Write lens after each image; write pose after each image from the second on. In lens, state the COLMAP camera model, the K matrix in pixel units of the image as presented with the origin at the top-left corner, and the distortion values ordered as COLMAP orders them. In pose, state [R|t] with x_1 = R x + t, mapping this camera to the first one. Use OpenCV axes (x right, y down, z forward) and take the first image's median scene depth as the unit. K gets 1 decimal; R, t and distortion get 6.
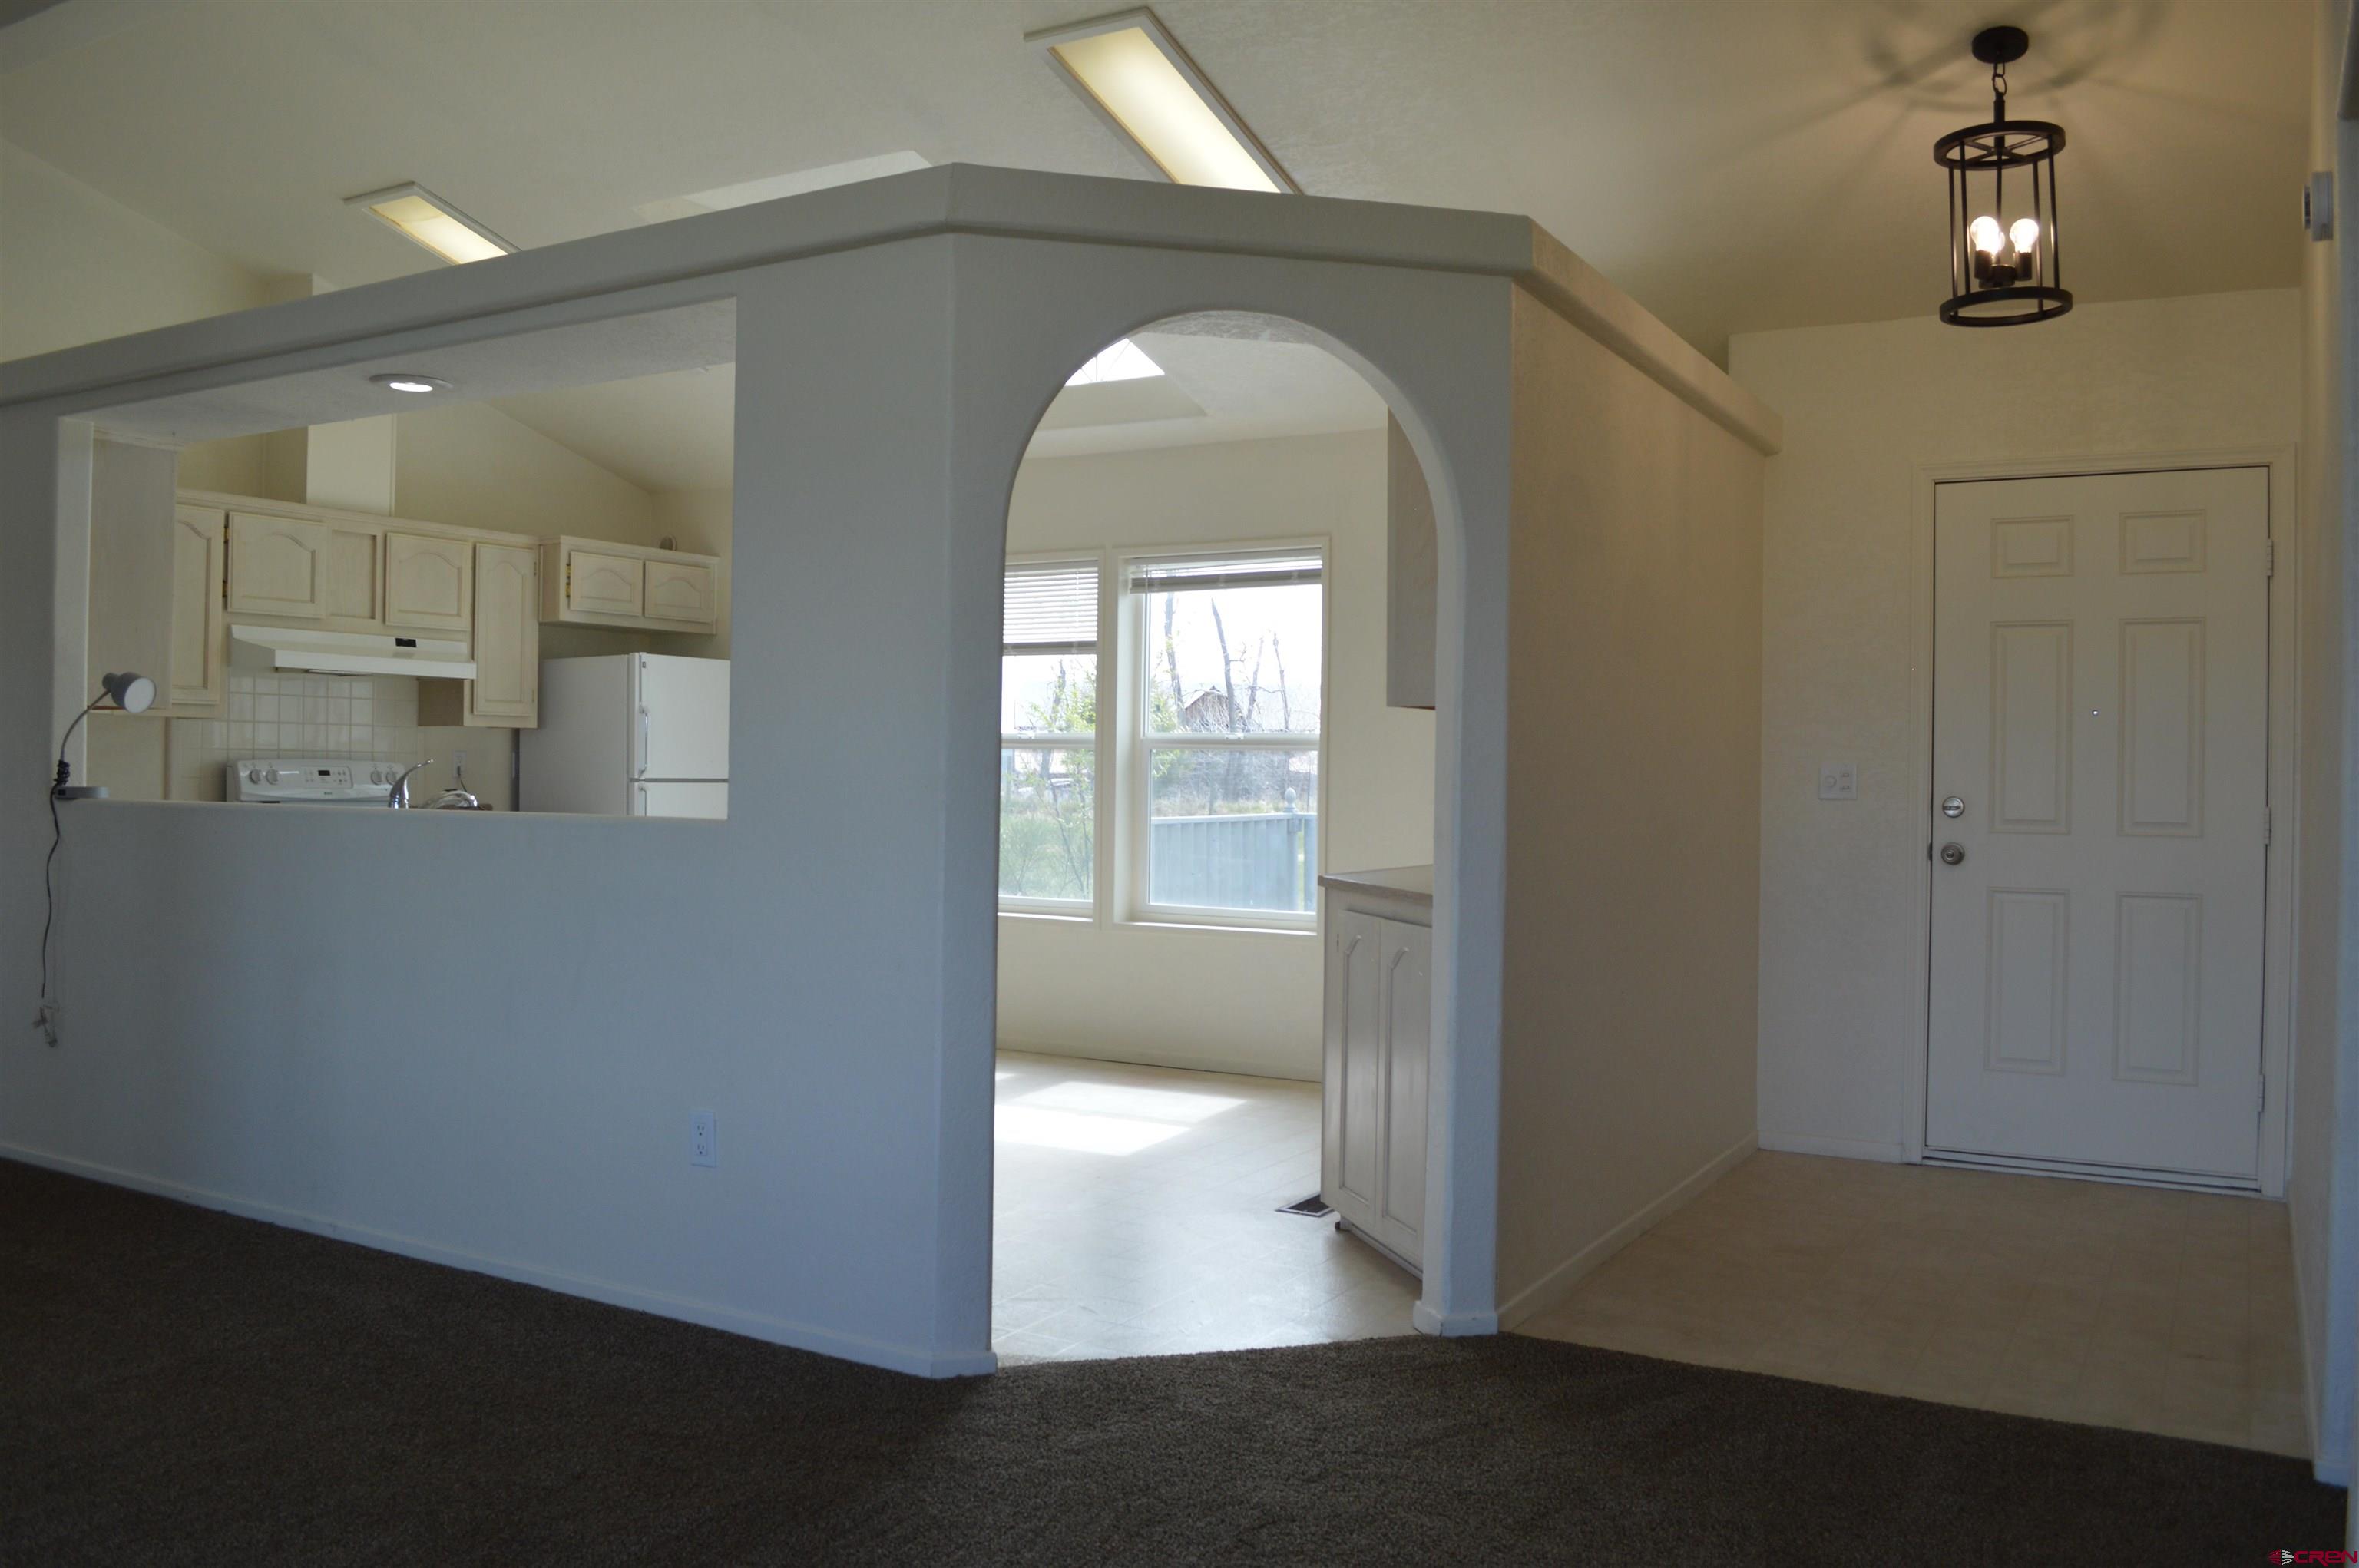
lens RADIAL K [[1875.7, 0, 1160.3], [0, 1875.7, 774.4], [0, 0, 1]] dist [-0.079635, 0.007918]
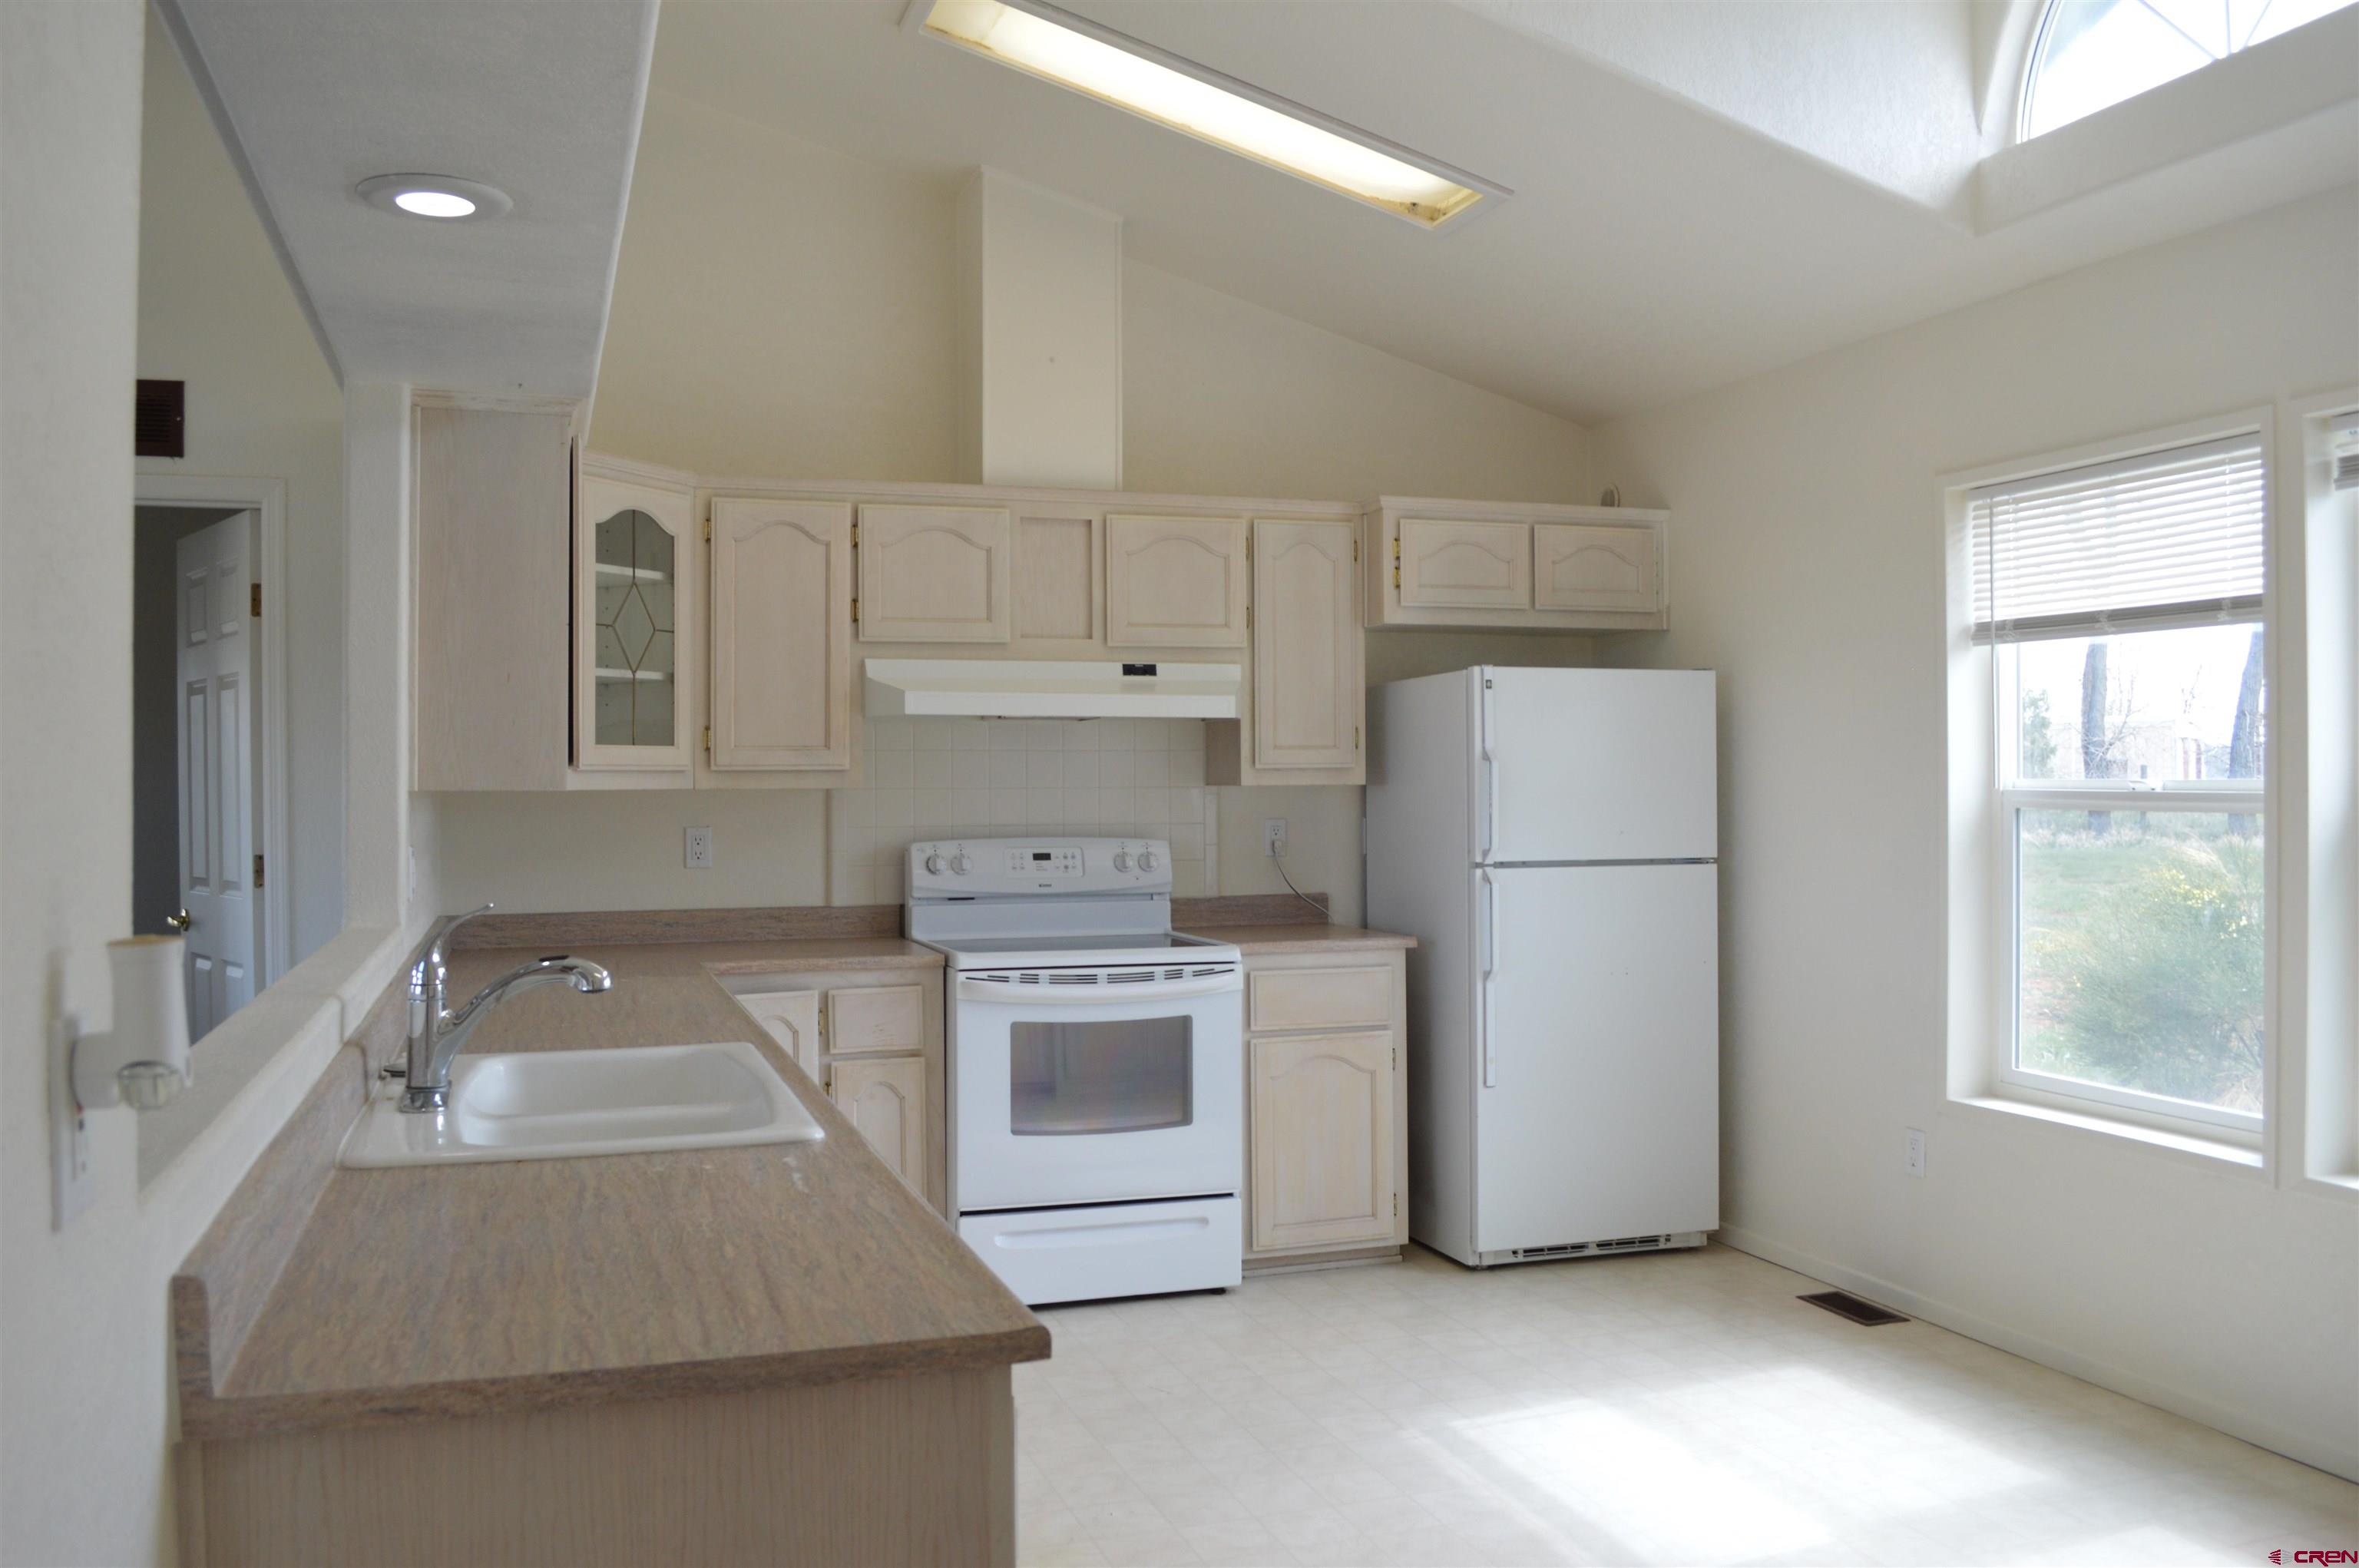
lens RADIAL K [[1875.7, 0, 1160.3], [0, 1875.7, 774.4], [0, 0, 1]] dist [-0.079635, 0.007918]
pose [[0.749750, -0.016988, -0.661503, 0.063382], [0.012696, 0.999856, -0.011288, -0.022797], [0.661599, 0.000065, 0.749858, 0.457927]]
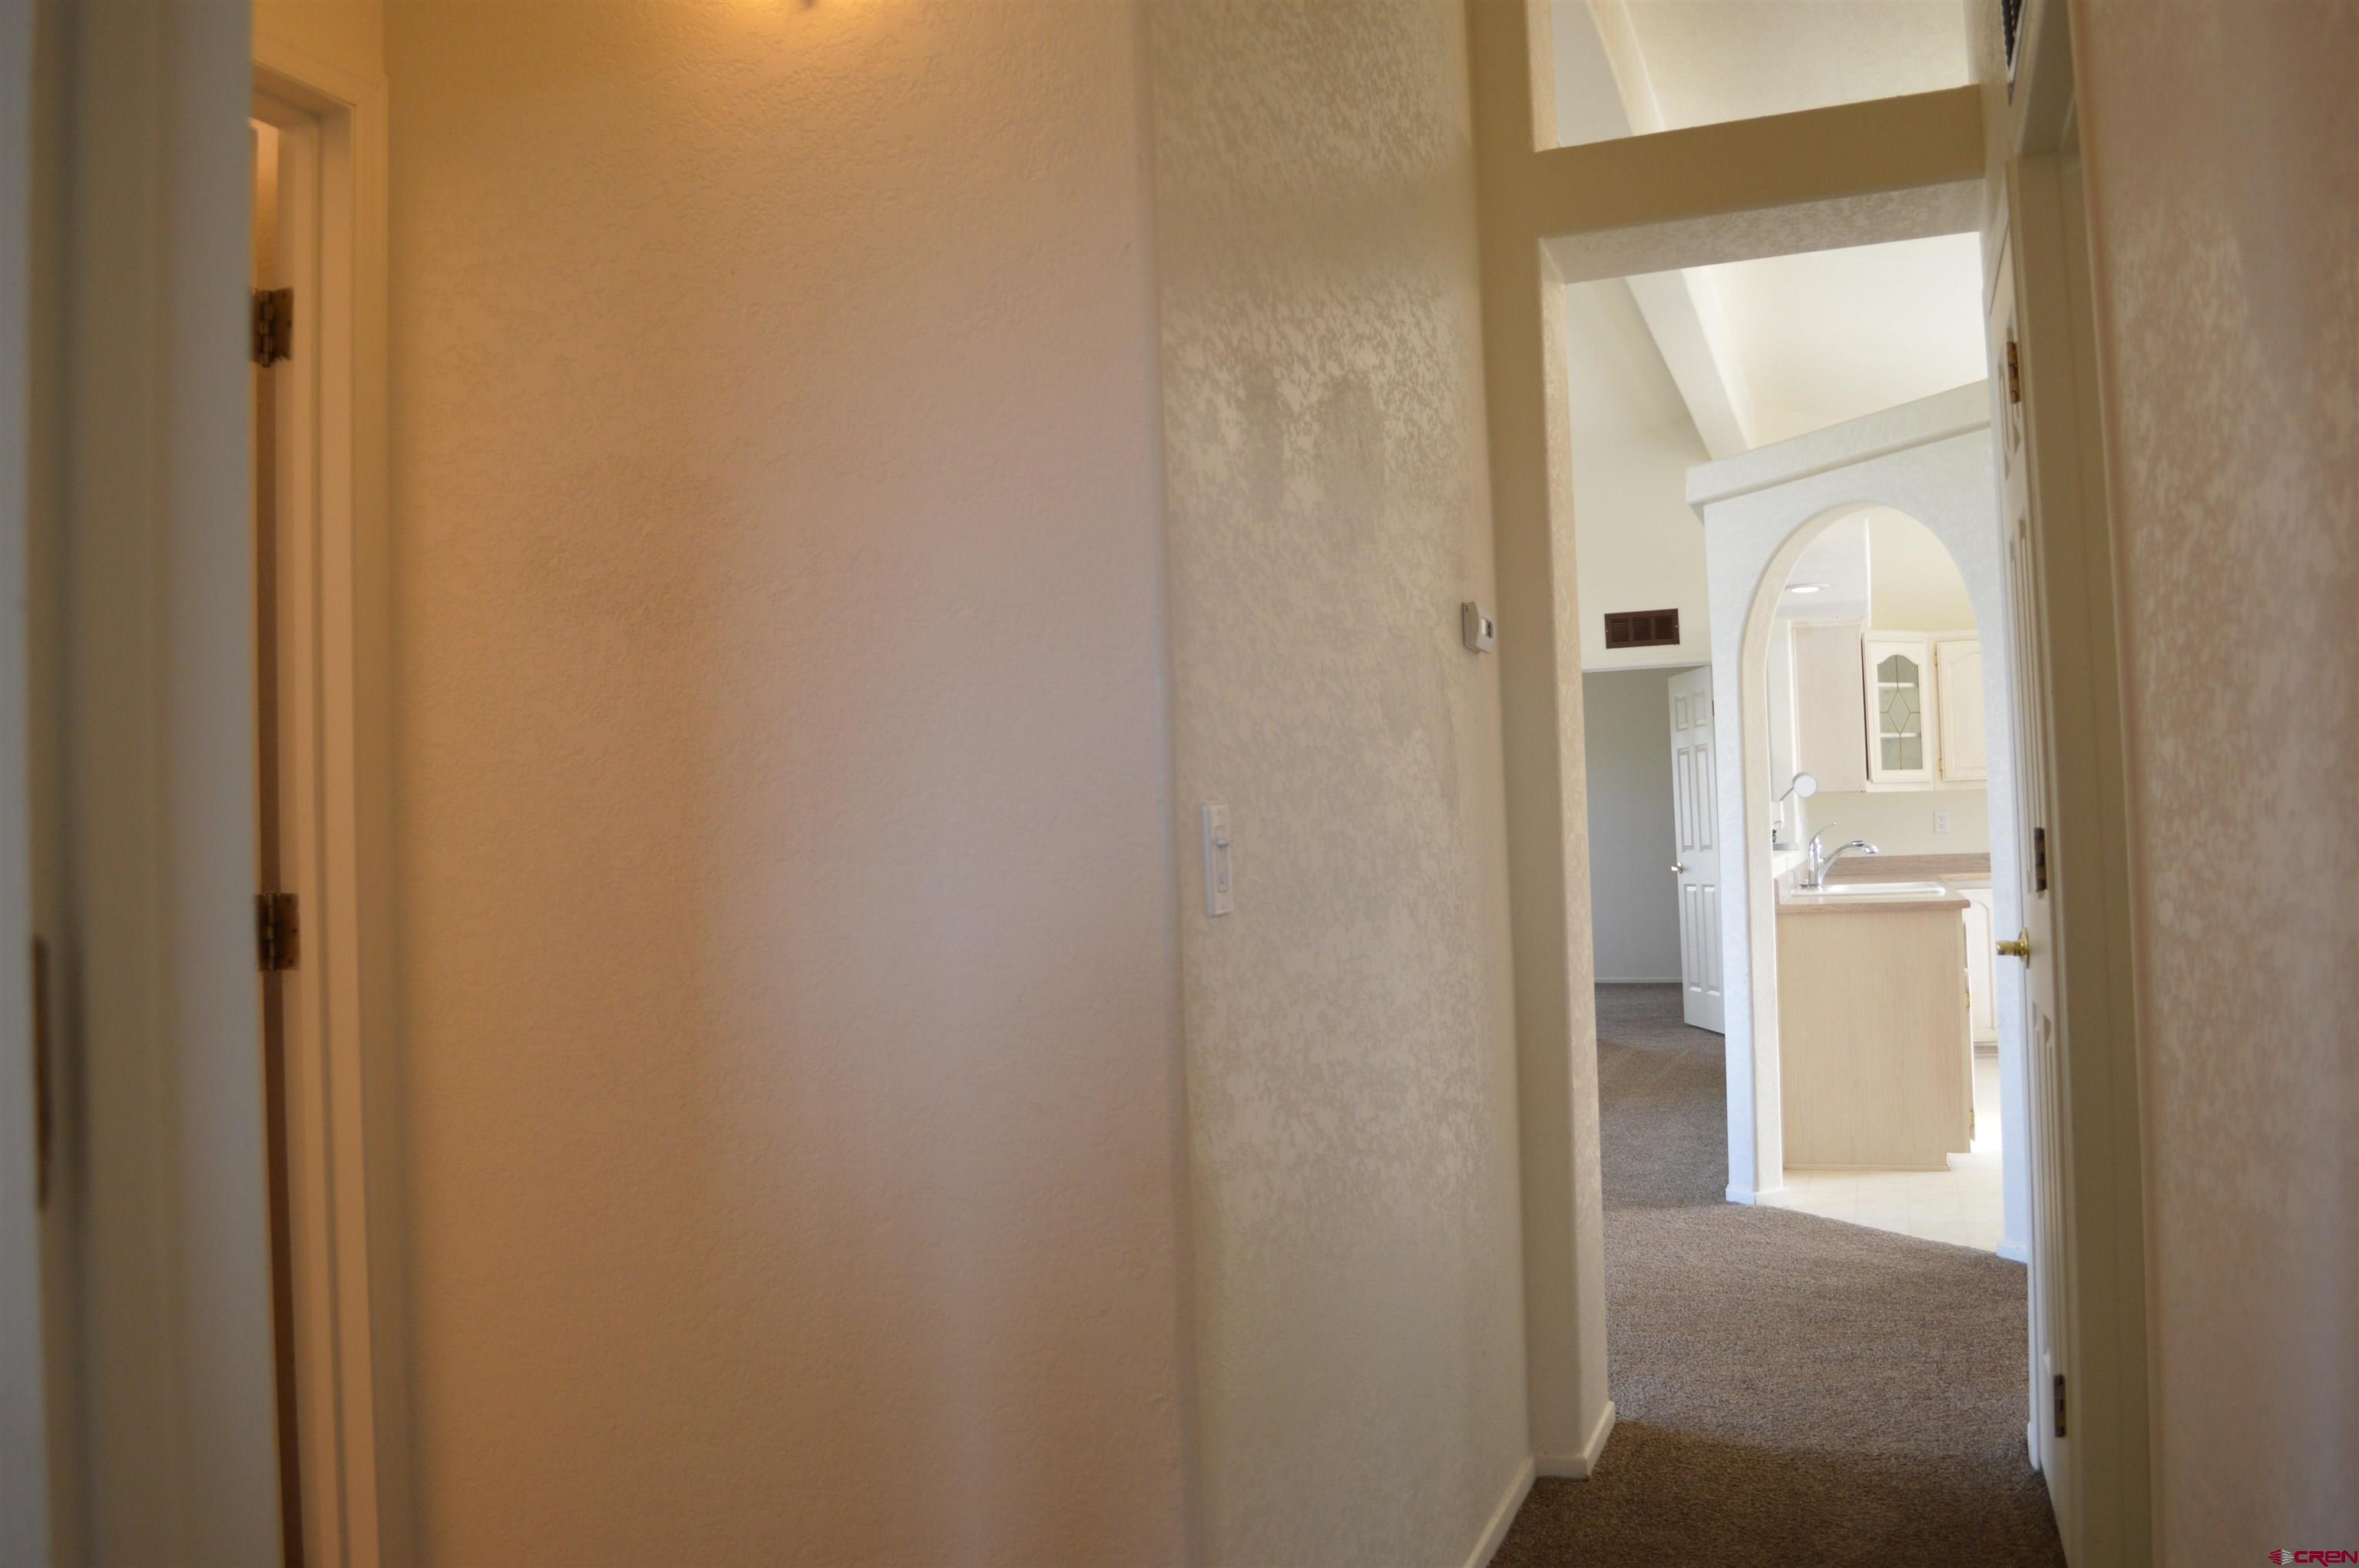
lens RADIAL K [[1875.7, 0, 1160.3], [0, 1875.7, 774.4], [0, 0, 1]] dist [-0.079635, 0.007918]
pose [[0.155384, -0.053646, -0.986397, 0.674278], [0.032245, 0.998268, -0.049212, 0.006559], [0.987328, -0.024159, 0.156844, 0.118231]]
